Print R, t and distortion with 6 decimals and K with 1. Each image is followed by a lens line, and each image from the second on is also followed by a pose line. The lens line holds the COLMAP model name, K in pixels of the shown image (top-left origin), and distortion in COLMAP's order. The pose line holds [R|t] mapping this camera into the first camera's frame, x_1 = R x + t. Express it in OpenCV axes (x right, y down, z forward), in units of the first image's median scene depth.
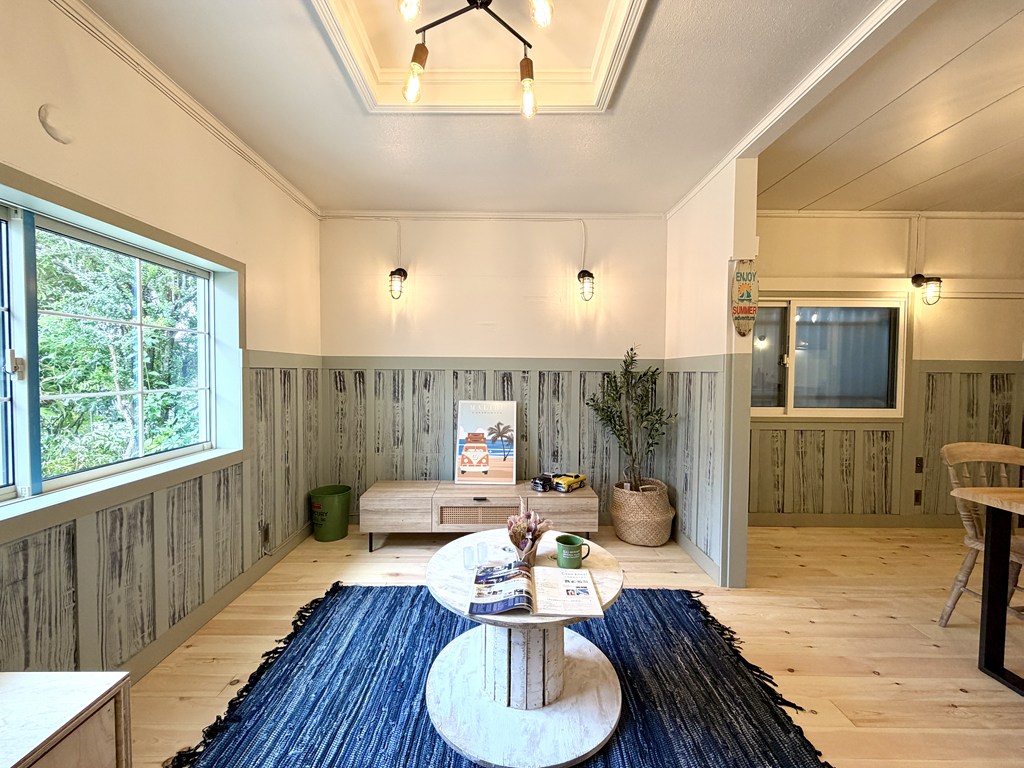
lens RADIAL K [[406.8, 0, 507.8], [0, 406.8, 384.5], [0, 0, 1]] dist [0.002345, 0.000346]
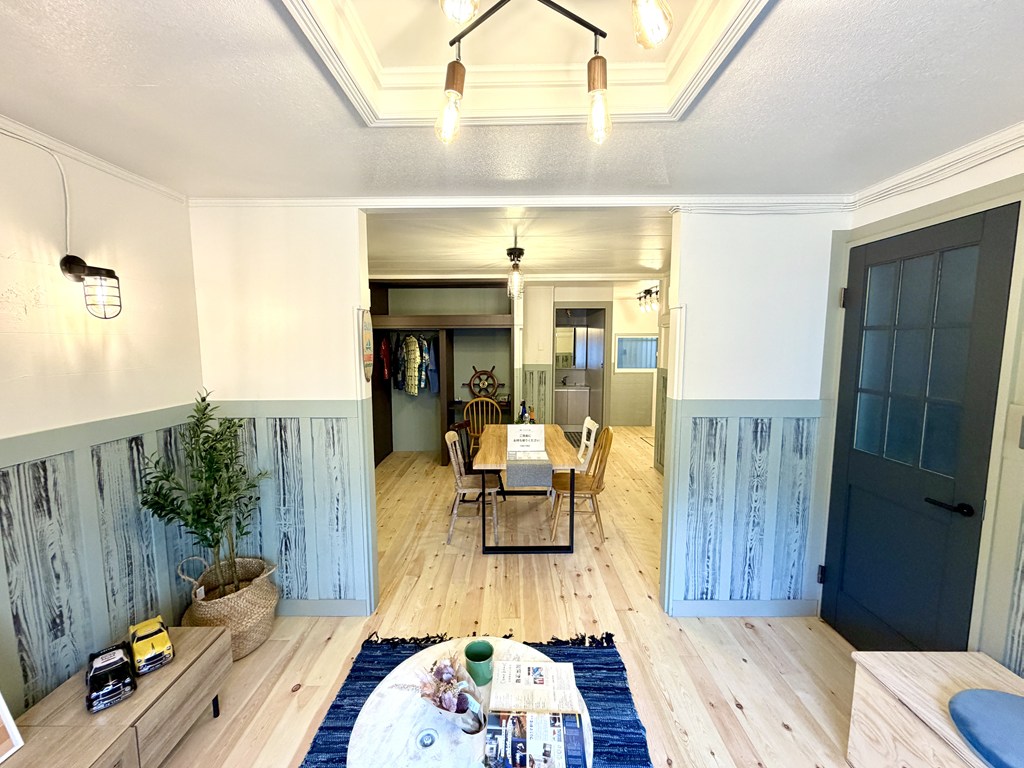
lens RADIAL K [[406.8, 0, 507.8], [0, 406.8, 384.5], [0, 0, 1]] dist [0.002345, 0.000346]
pose [[0.018157, -0.111368, 0.993613, -0.343307], [0.035224, 0.993232, 0.110681, -0.156507], [-0.999214, 0.032989, 0.021957, 0.440436]]
